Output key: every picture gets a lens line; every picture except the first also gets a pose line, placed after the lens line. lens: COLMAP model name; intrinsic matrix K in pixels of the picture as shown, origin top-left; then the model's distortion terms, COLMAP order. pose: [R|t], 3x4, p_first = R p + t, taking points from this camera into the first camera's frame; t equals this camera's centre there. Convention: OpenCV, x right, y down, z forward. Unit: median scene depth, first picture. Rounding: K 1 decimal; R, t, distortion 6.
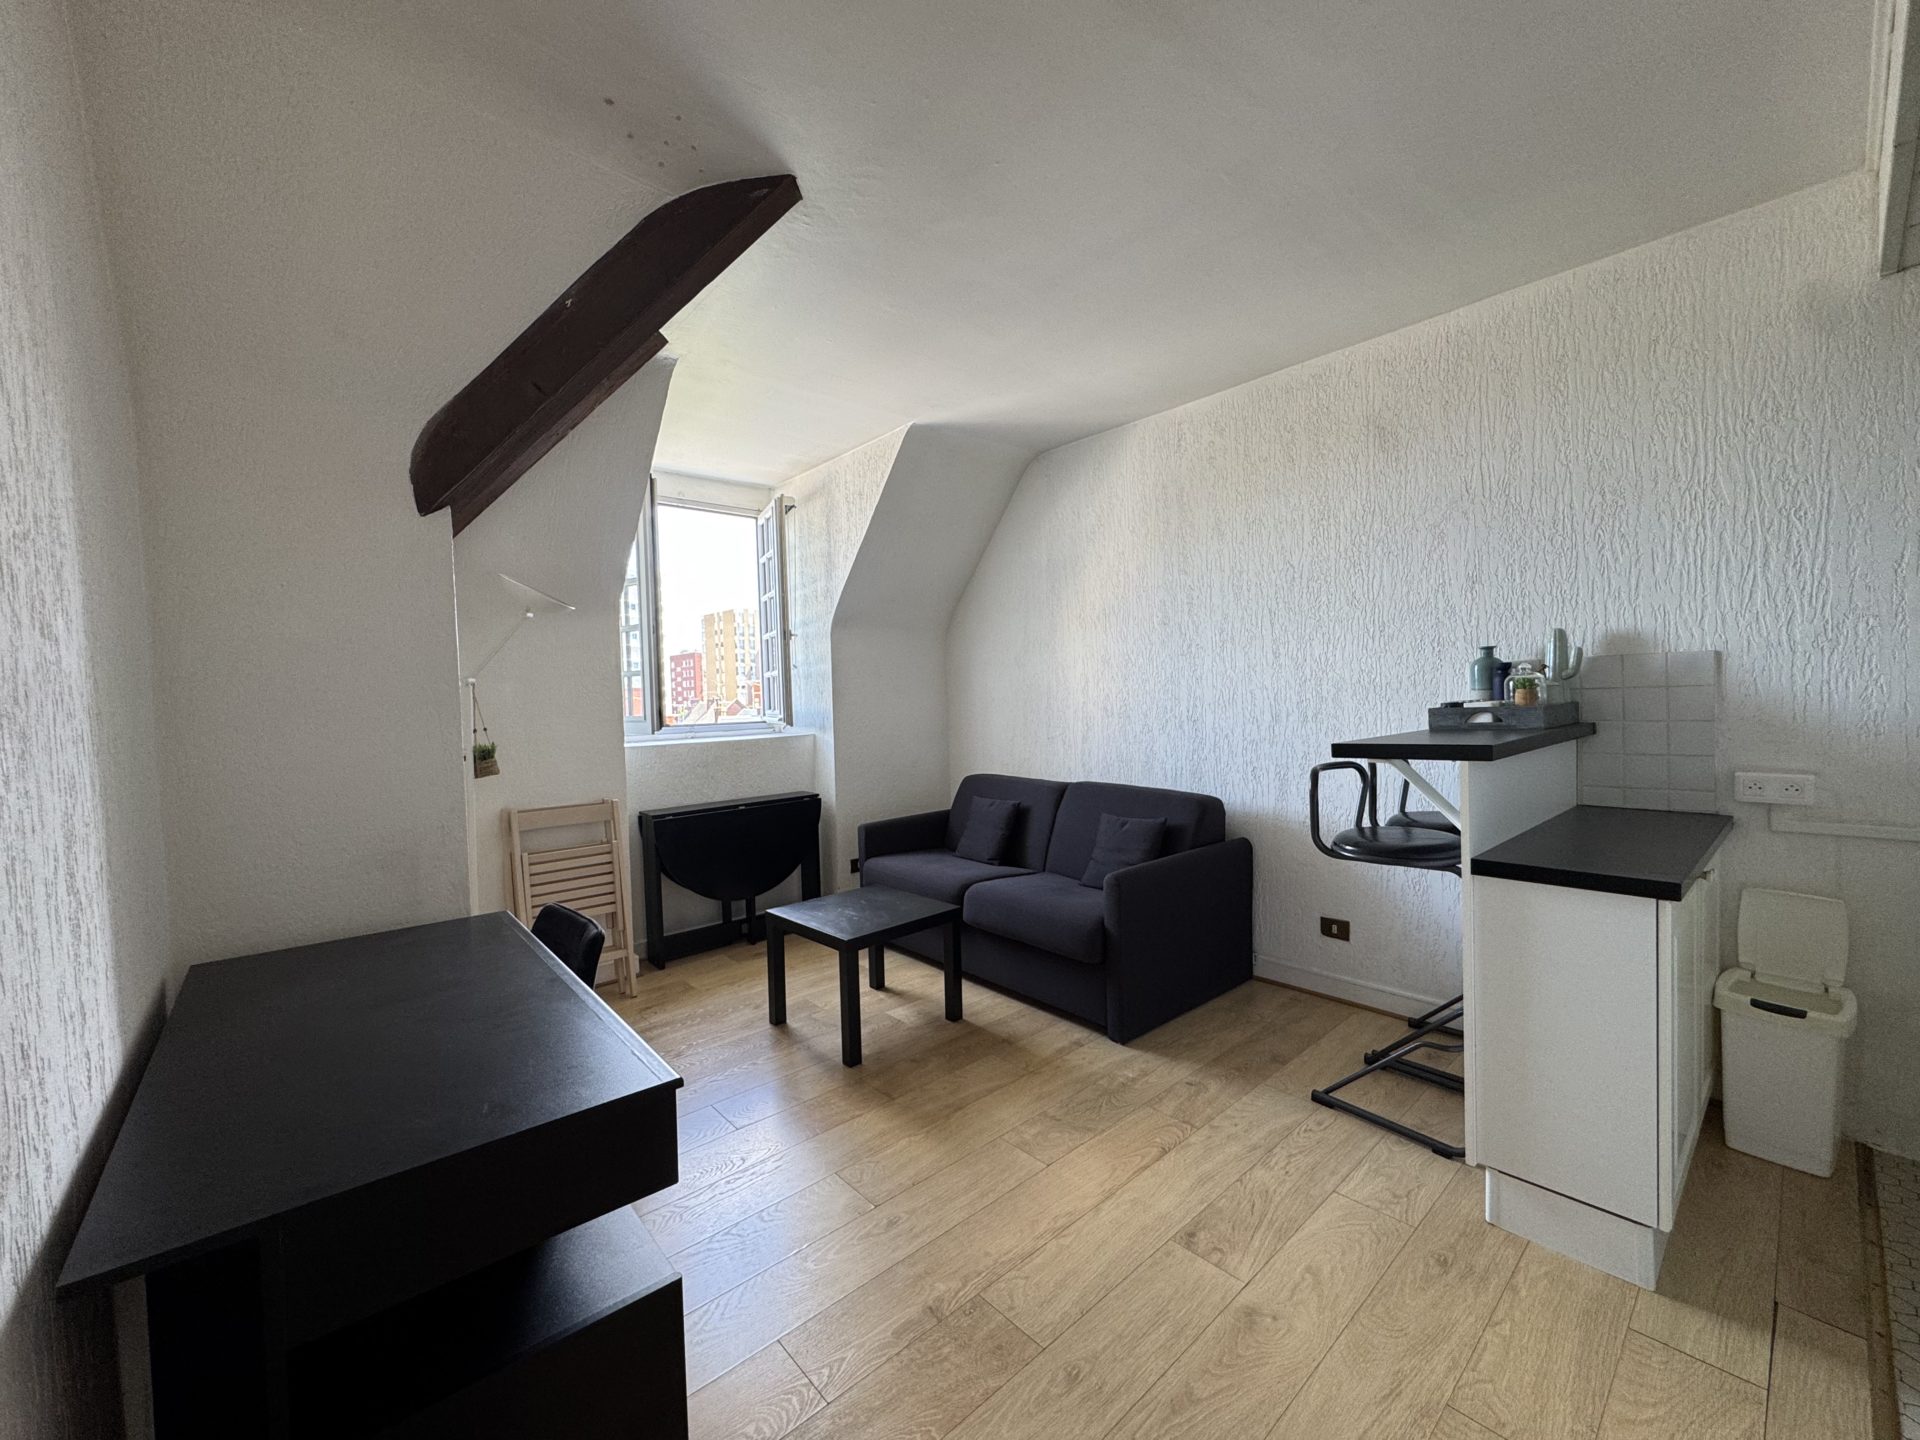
lens RADIAL K [[766.1, 0, 957.0], [0, 766.1, 722.9], [0, 0, 1]] dist [-0.004470, -0.000275]
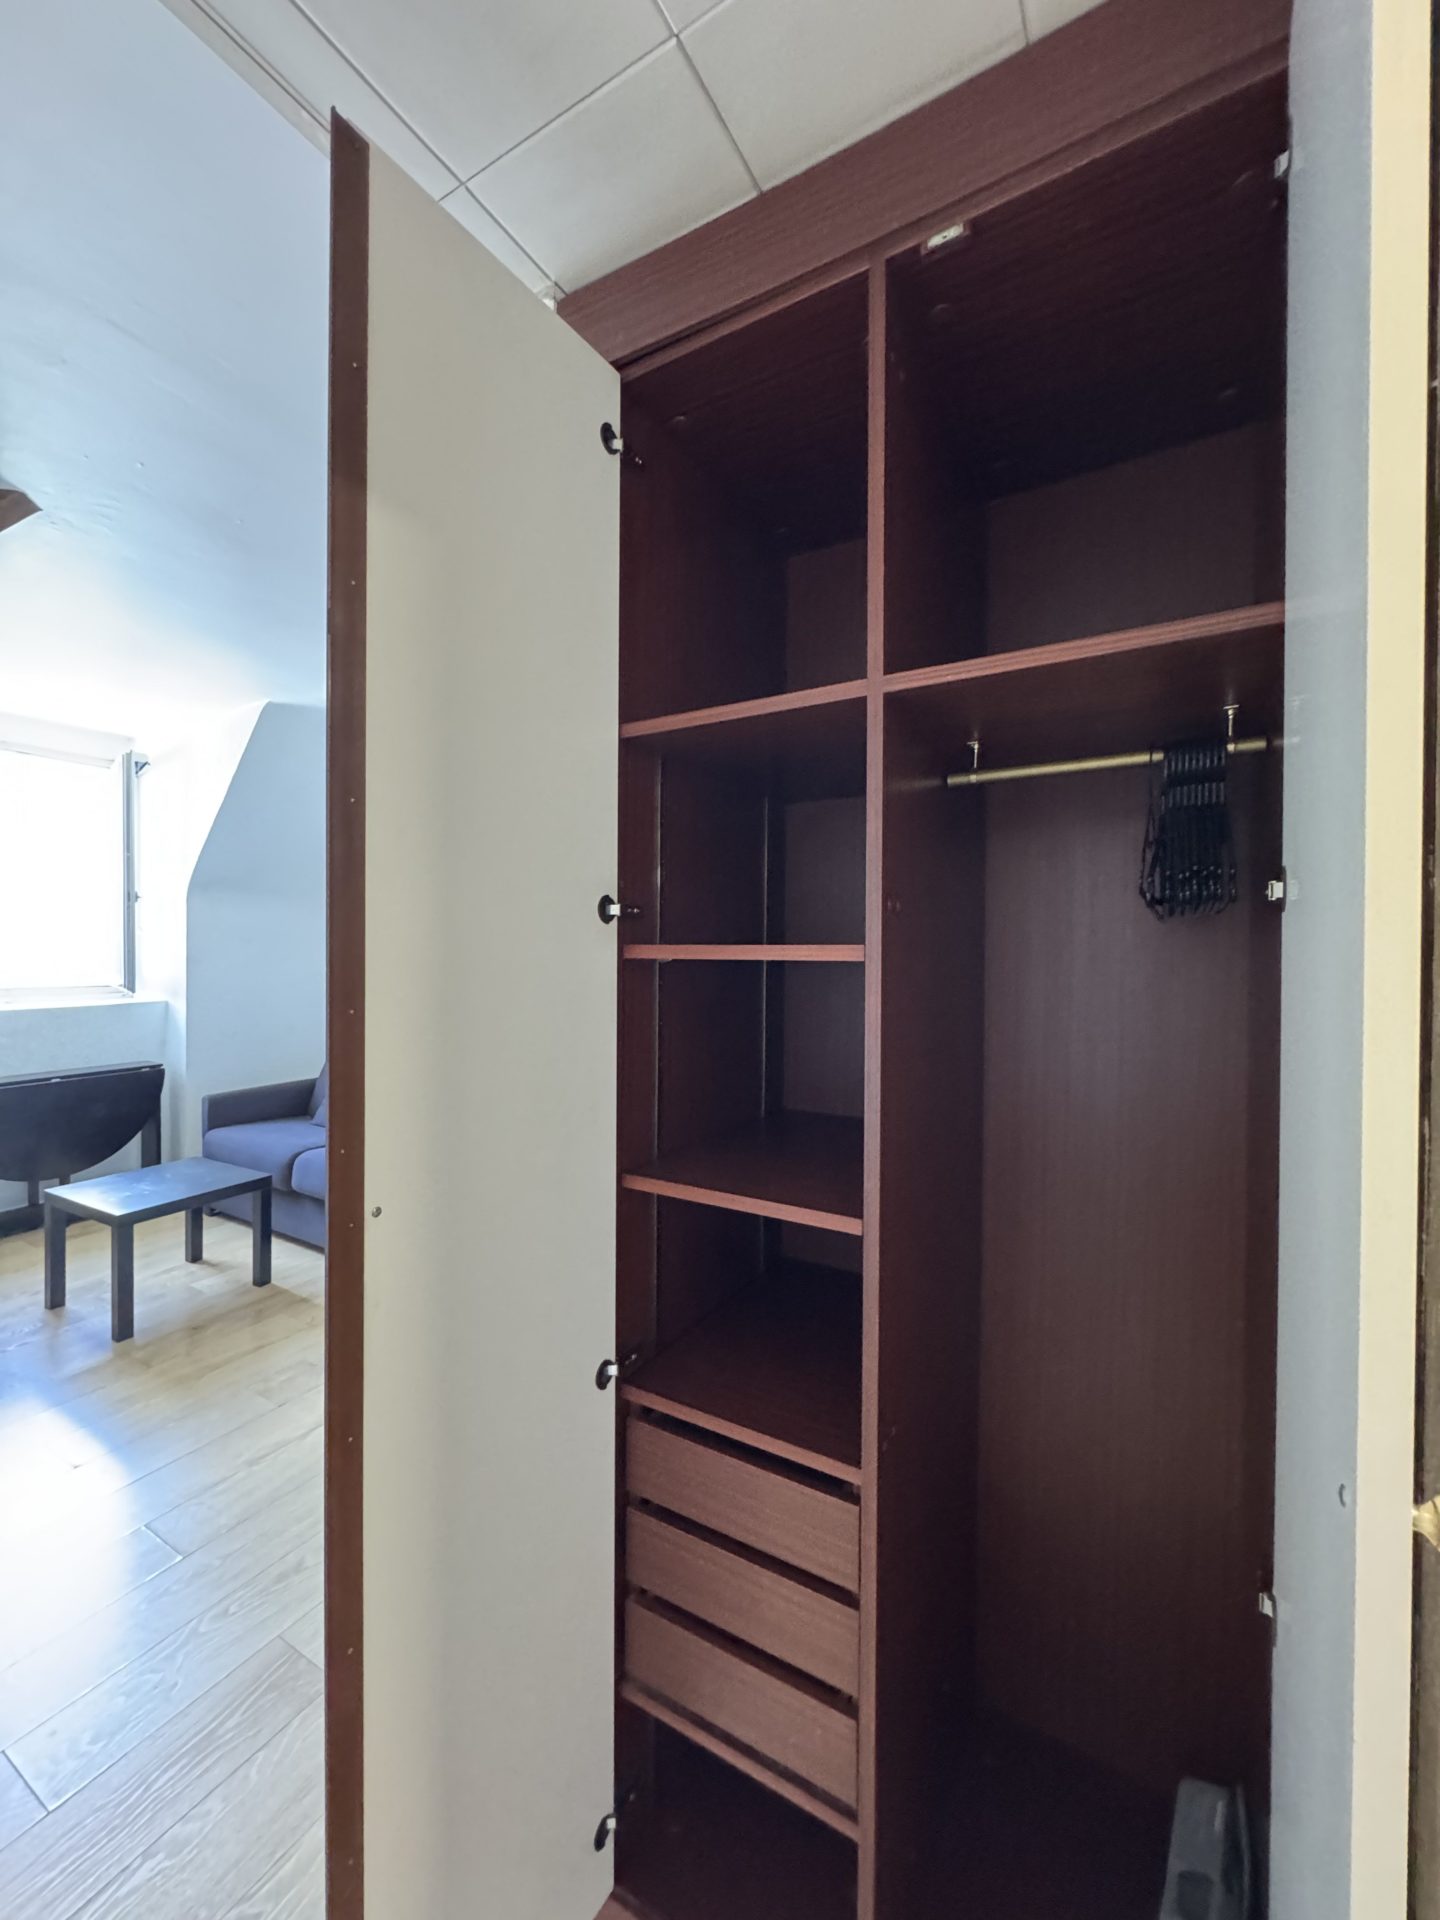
lens RADIAL K [[766.1, 0, 717.7], [0, 766.1, 956.0], [0, 0, 1]] dist [-0.004470, -0.000275]
pose [[0.950000, 0.029216, 0.310881, 0.304423], [-0.020660, 0.999313, -0.030780, -0.045757], [-0.311566, 0.022819, 0.949950, -0.226593]]
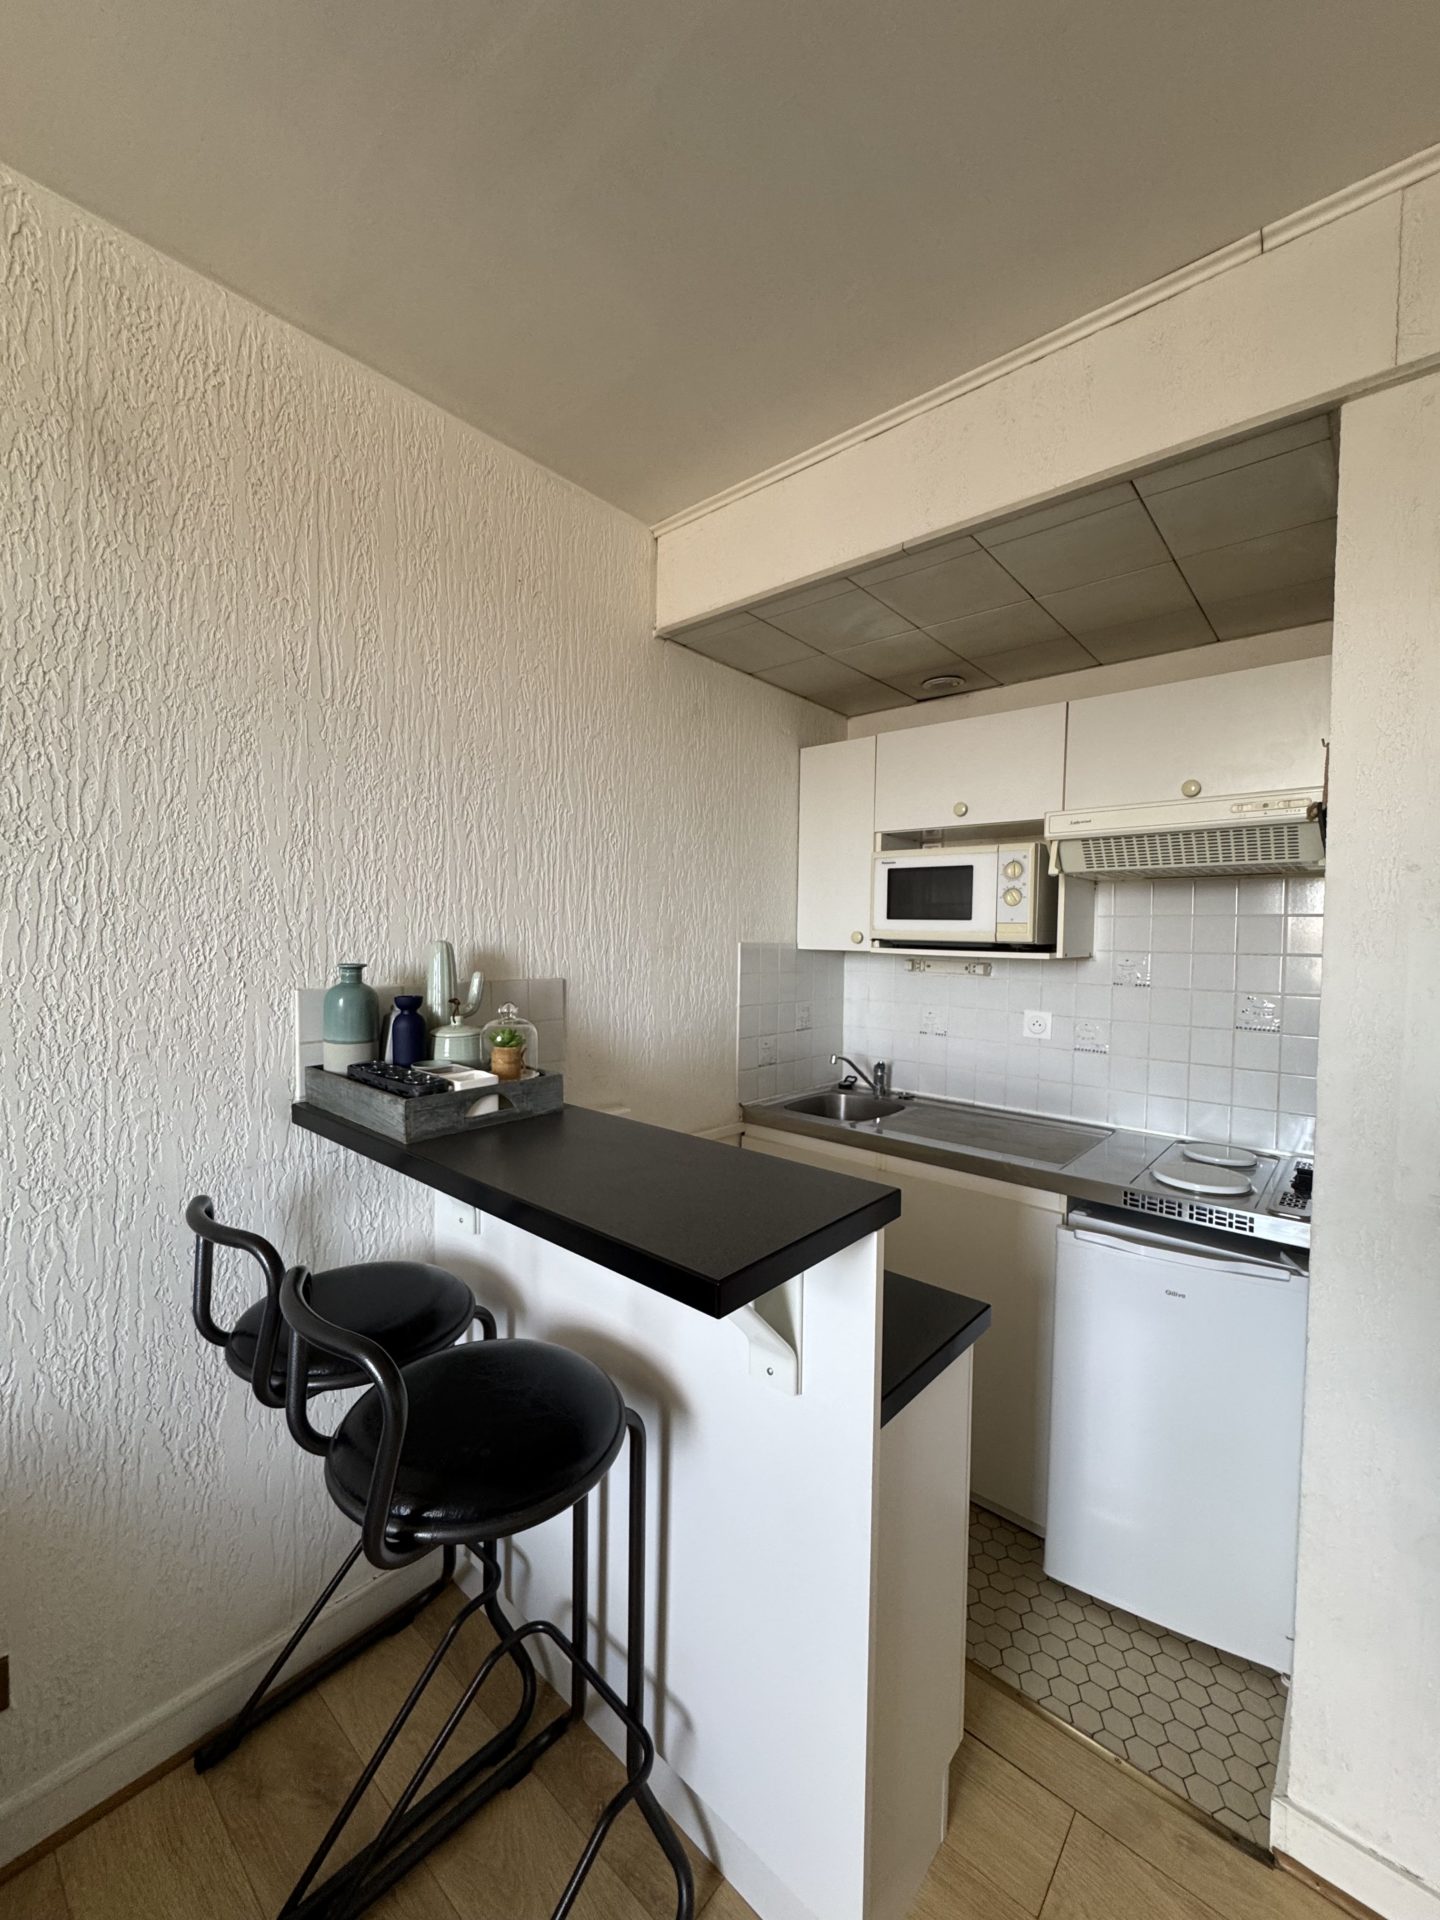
lens RADIAL K [[766.1, 0, 717.7], [0, 766.1, 956.0], [0, 0, 1]] dist [-0.004470, -0.000275]
pose [[-0.132629, 0.001994, 0.991164, 0.104509], [0.020050, 0.999799, 0.000671, -0.106871], [-0.990963, 0.019962, -0.132642, 0.854986]]
